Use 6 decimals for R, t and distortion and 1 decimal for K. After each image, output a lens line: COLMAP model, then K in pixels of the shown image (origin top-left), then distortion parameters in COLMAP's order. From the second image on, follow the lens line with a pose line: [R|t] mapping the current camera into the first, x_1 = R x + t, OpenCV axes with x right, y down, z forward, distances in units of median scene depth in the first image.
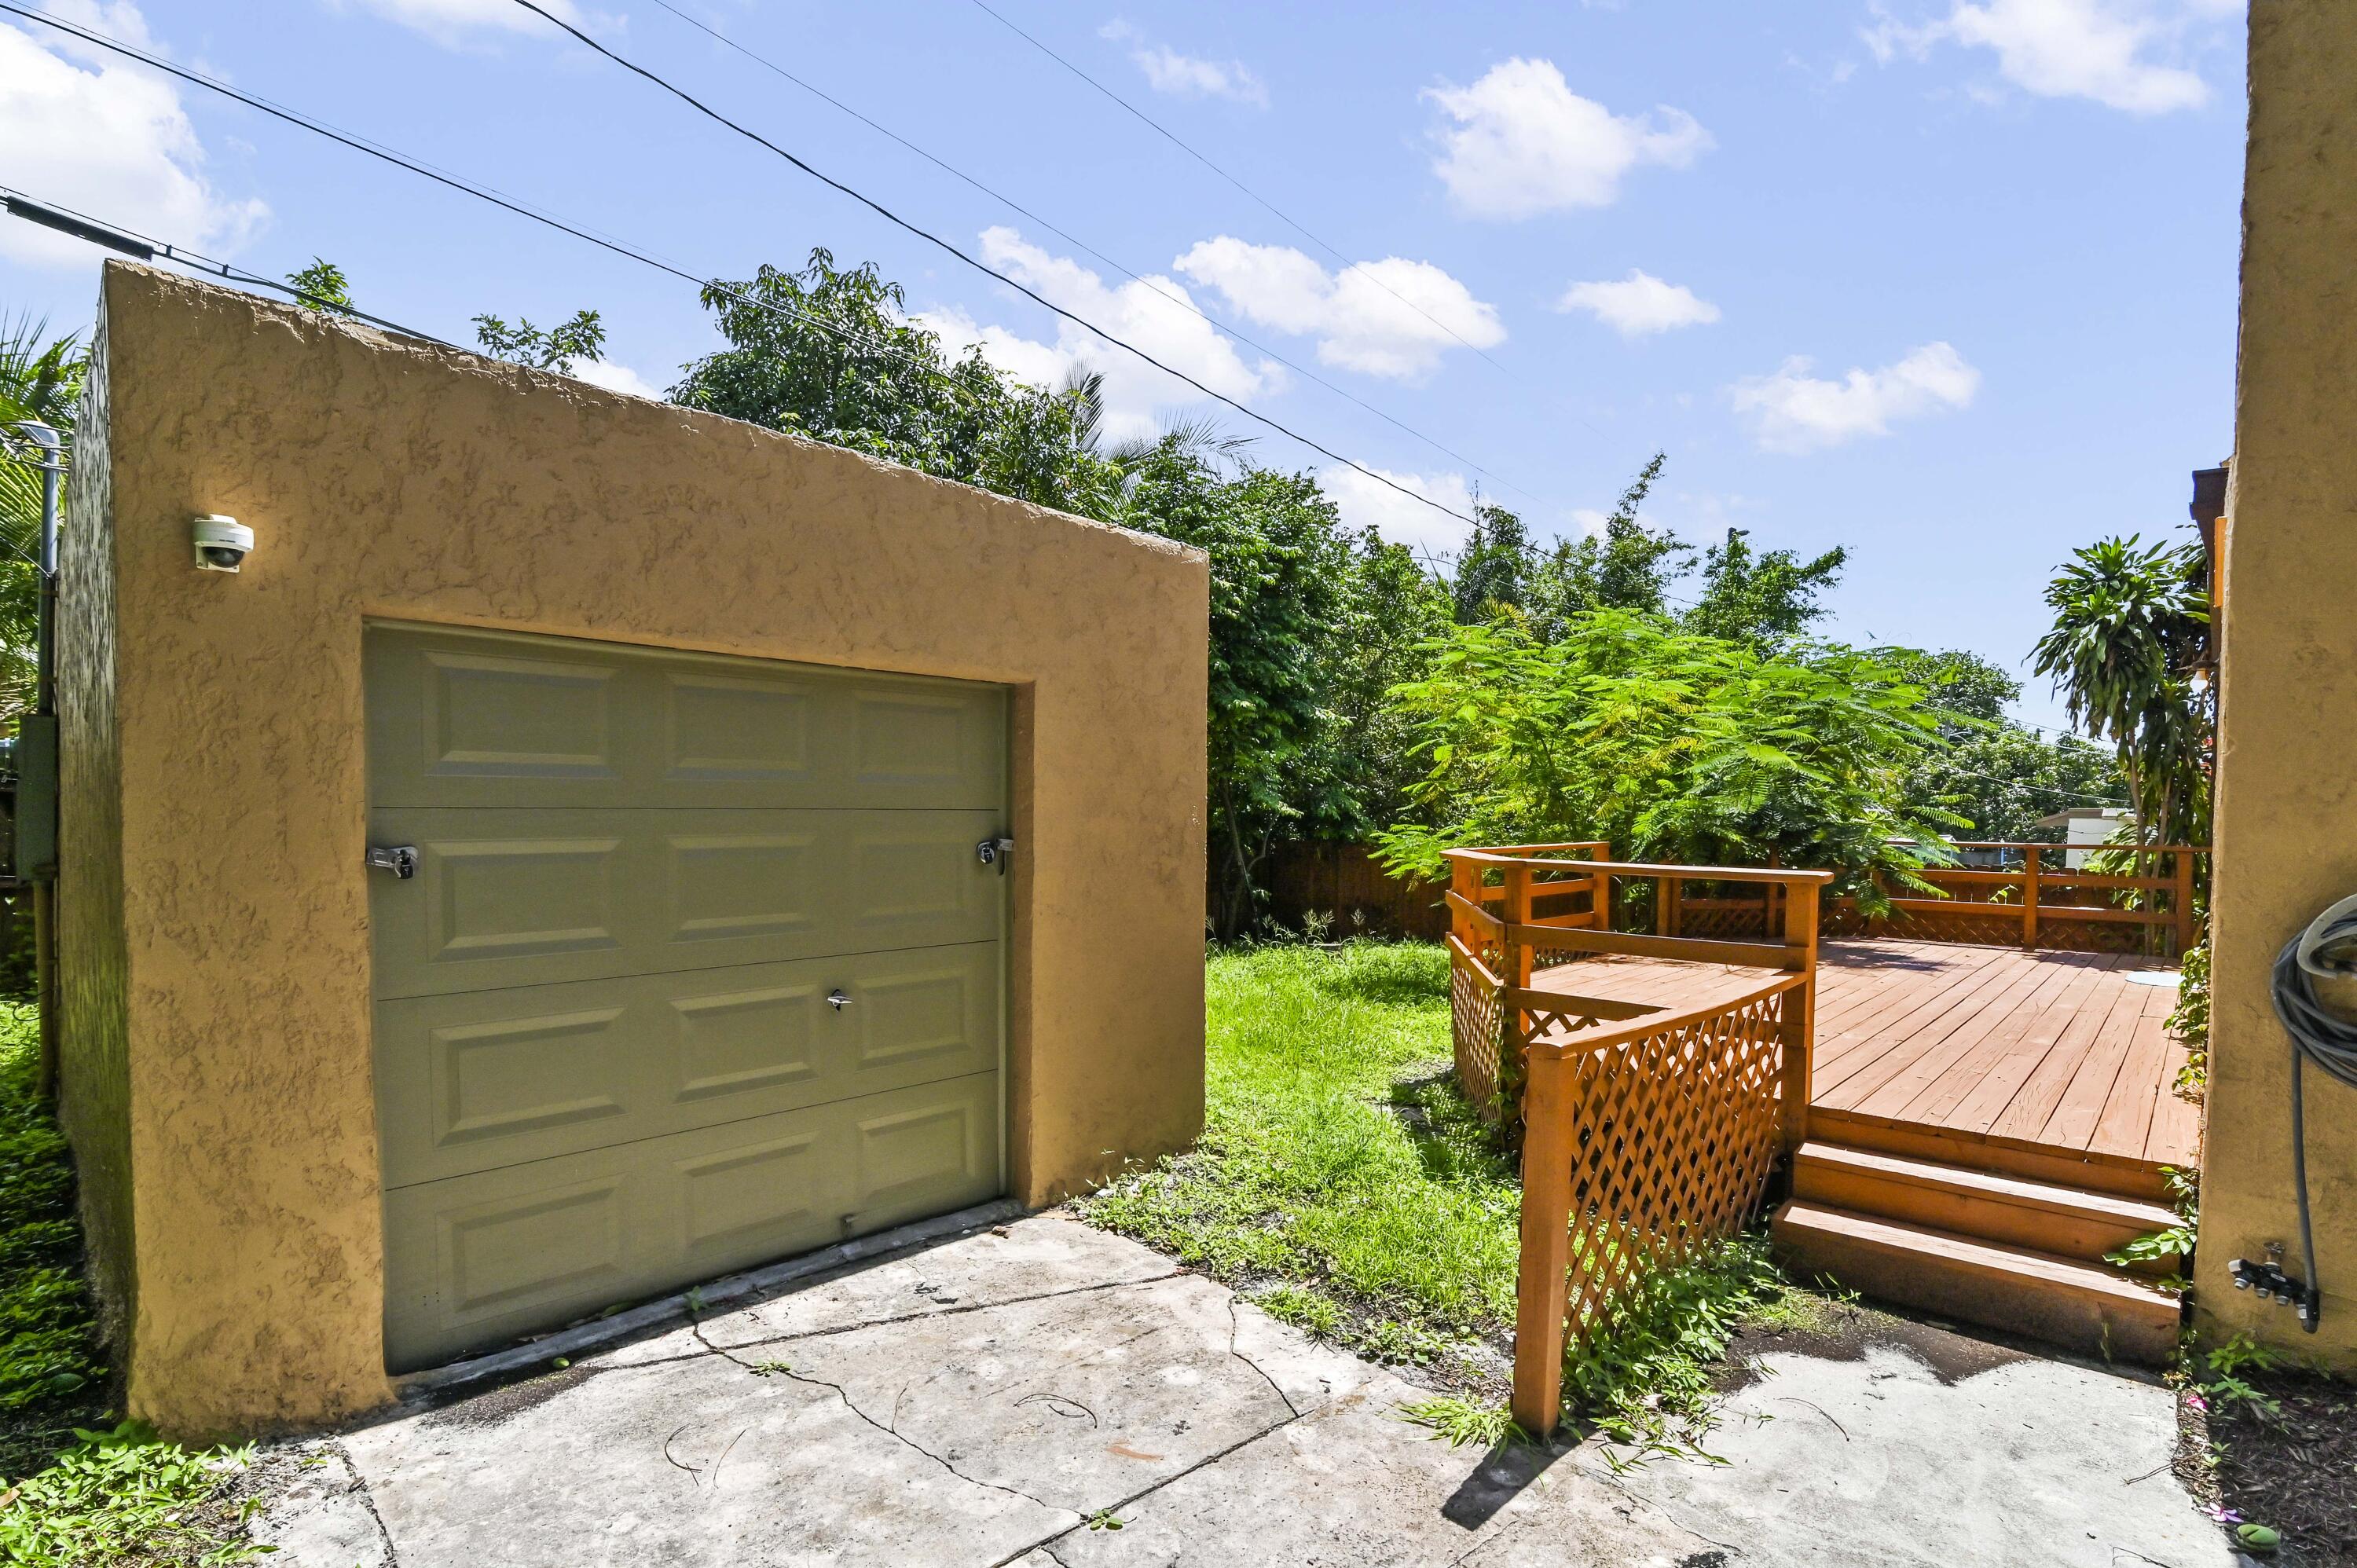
lens RADIAL K [[1129.3, 0, 1180.7], [0, 1129.3, 867.7], [0, 0, 1]] dist [-0.020907, -0.000056]
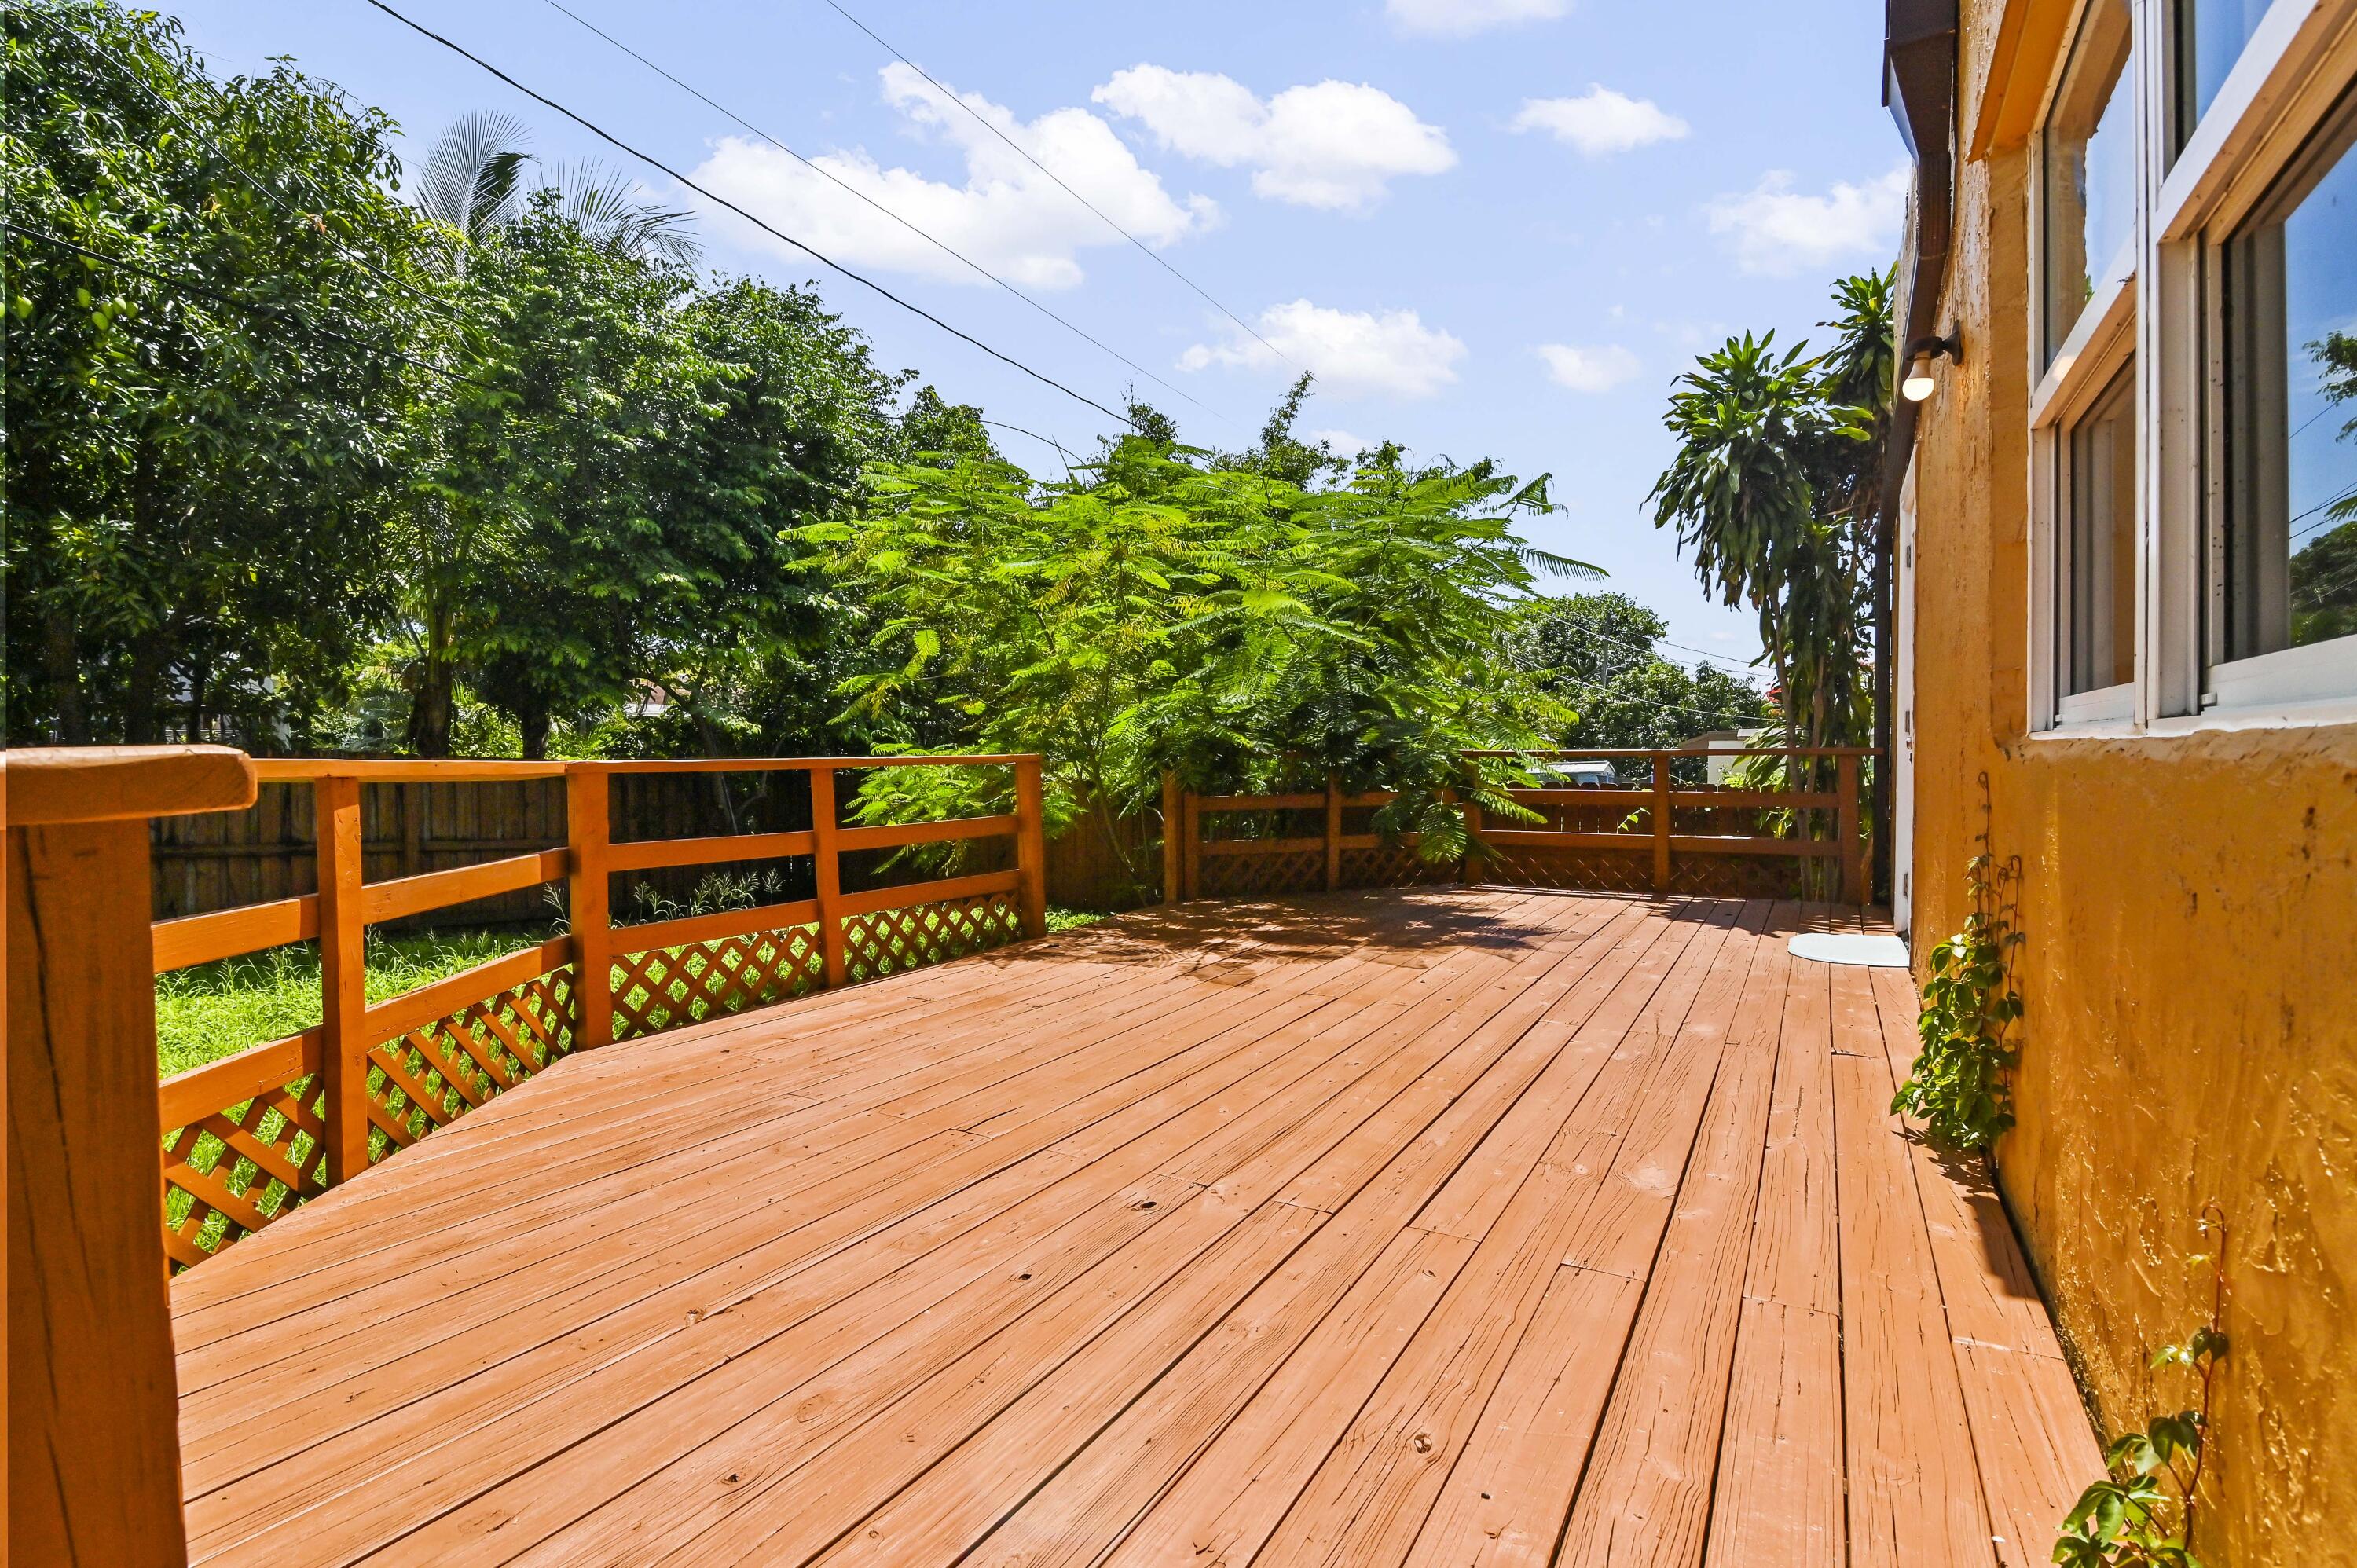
lens RADIAL K [[1085.0, 0, 1191.0], [0, 1085.0, 787.2], [0, 0, 1]] dist [-0.019583, 0.000384]
pose [[0.974796, -0.021087, 0.222098, 0.309884], [0.025571, 0.999523, -0.017330, 0.007112], [-0.221627, 0.022572, 0.974870, 0.383654]]
